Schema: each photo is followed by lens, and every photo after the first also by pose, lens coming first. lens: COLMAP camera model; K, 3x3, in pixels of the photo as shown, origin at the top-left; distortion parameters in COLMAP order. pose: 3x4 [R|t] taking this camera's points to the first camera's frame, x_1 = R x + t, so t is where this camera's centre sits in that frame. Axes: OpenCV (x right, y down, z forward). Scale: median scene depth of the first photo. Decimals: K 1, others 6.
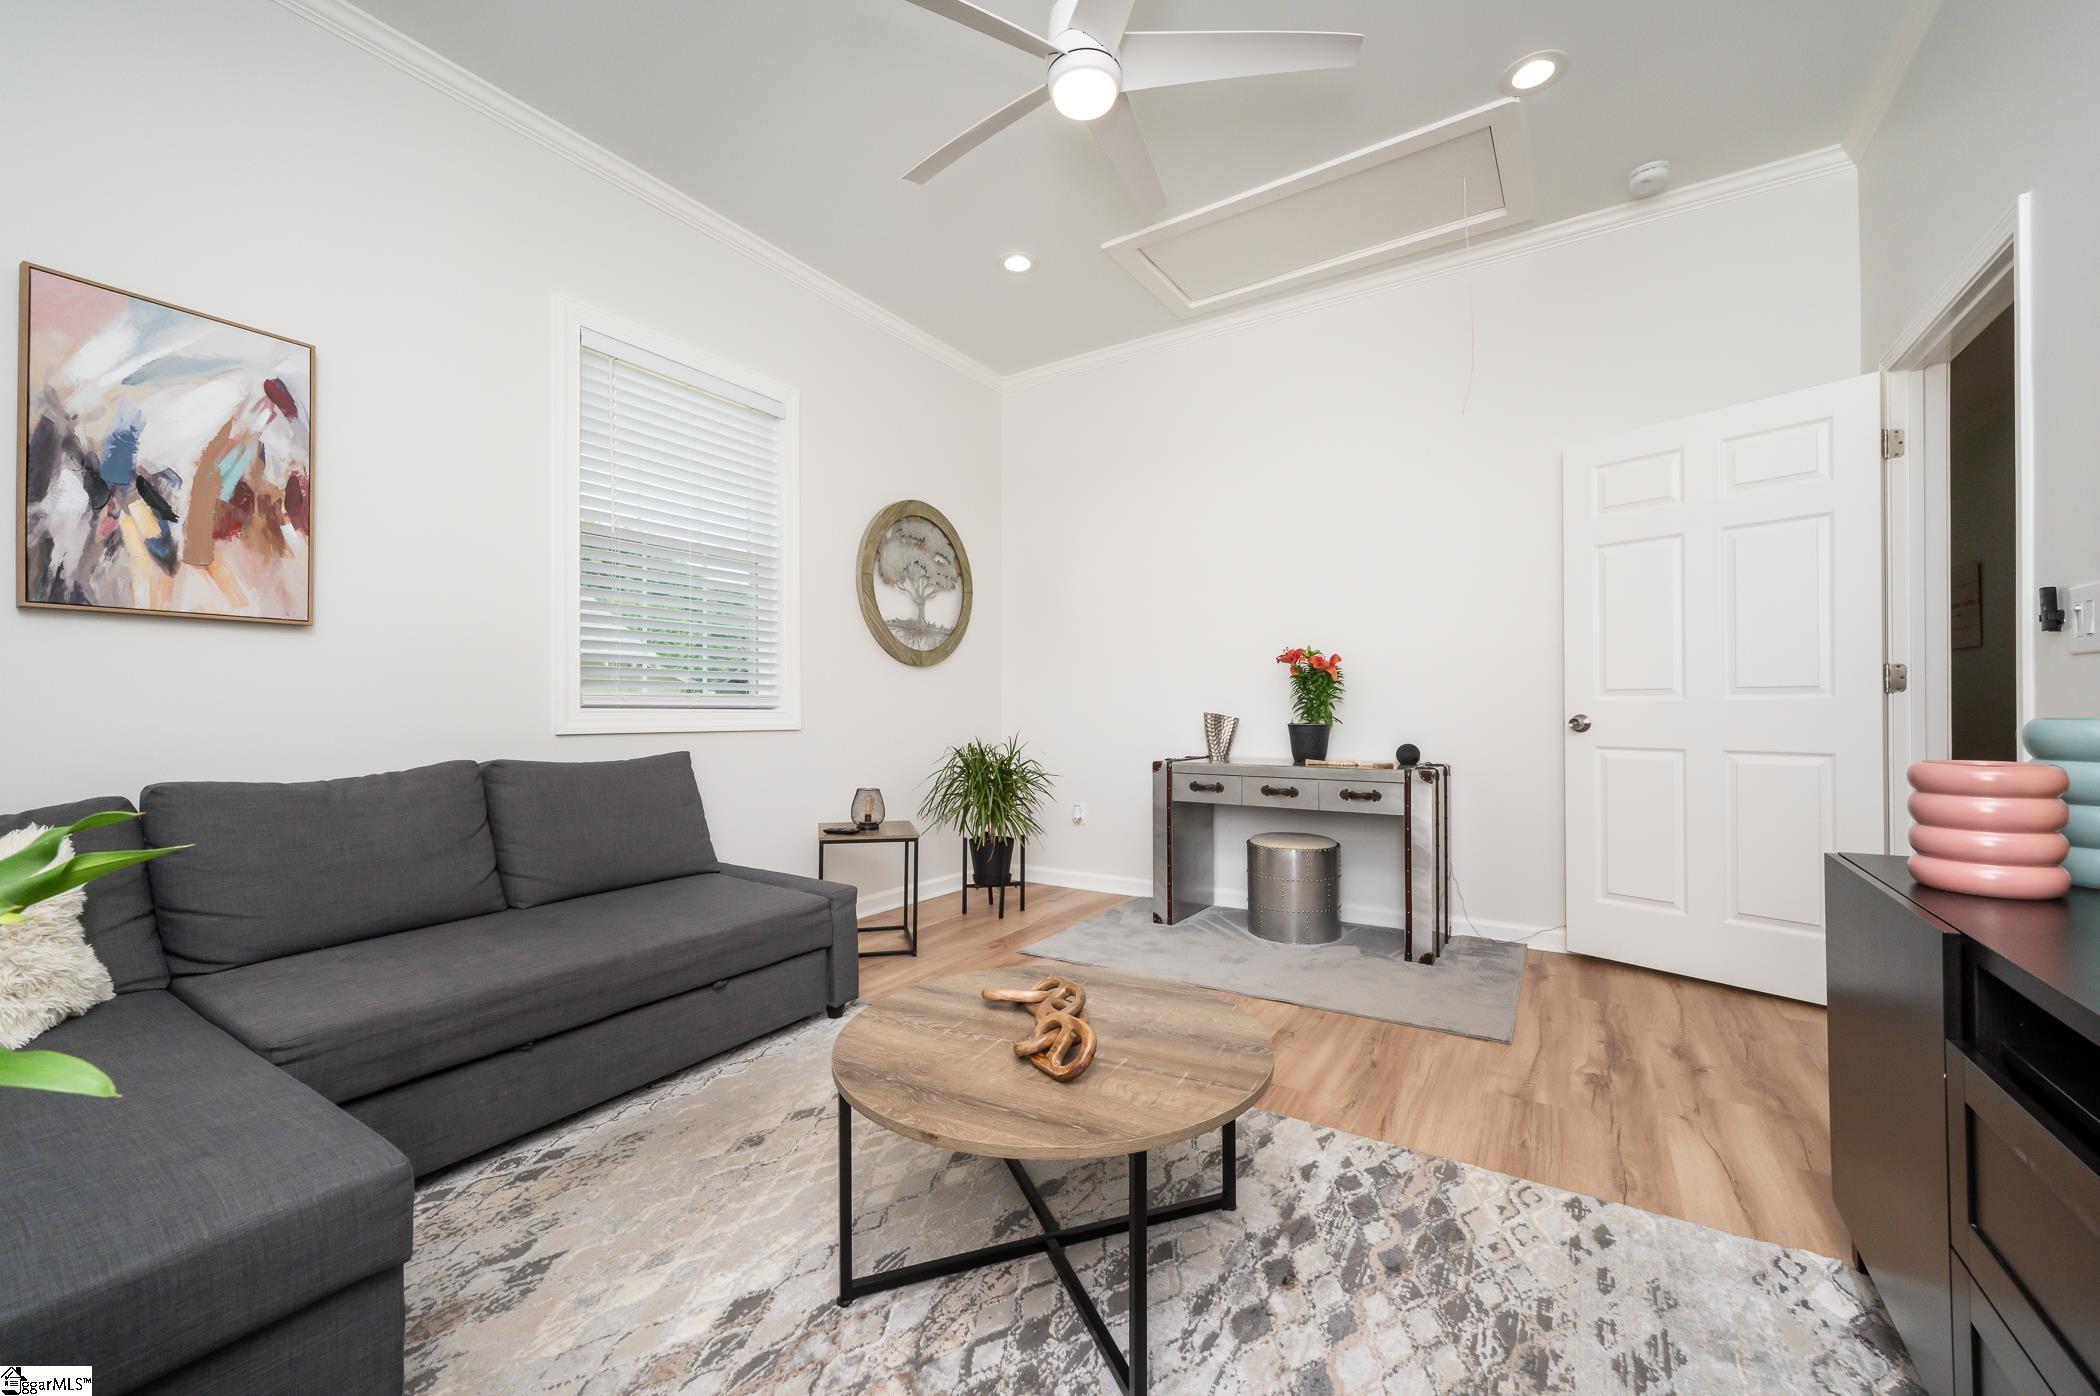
lens RADIAL K [[830.8, 0, 1050.0], [0, 830.8, 698.0], [0, 0, 1]] dist [0.005754, -0.000201]
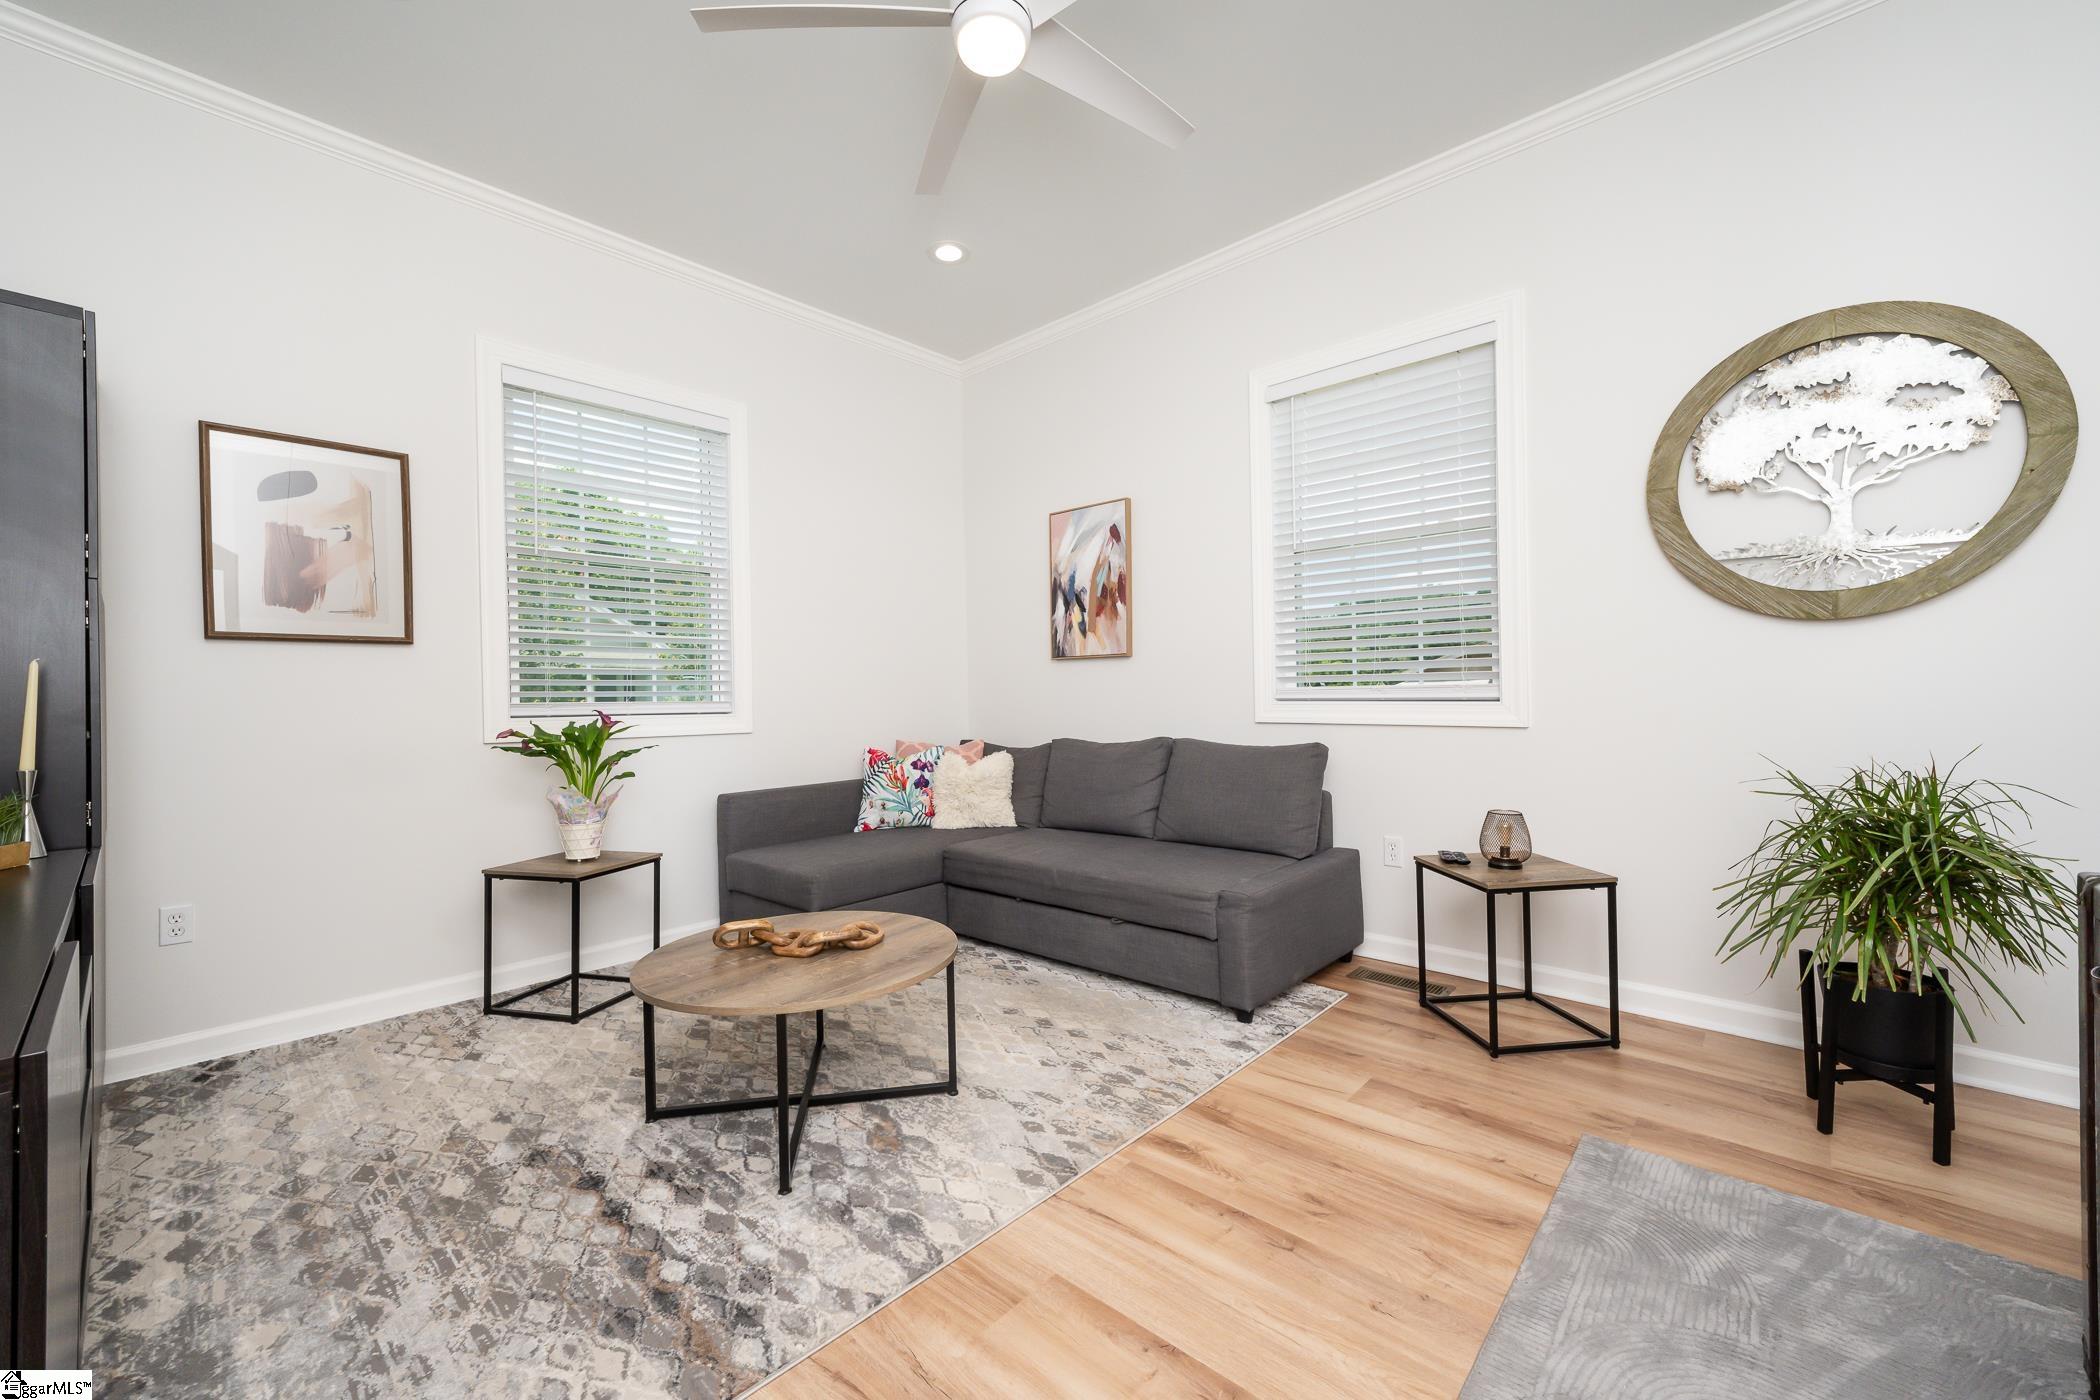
lens RADIAL K [[830.8, 0, 1050.0], [0, 830.8, 700.0], [0, 0, 1]] dist [0.005754, -0.000201]
pose [[-0.173448, 0.011702, -0.984774, 0.951462], [0.029072, 0.999554, 0.006757, -0.010508], [0.984414, -0.027457, -0.173711, 1.221411]]
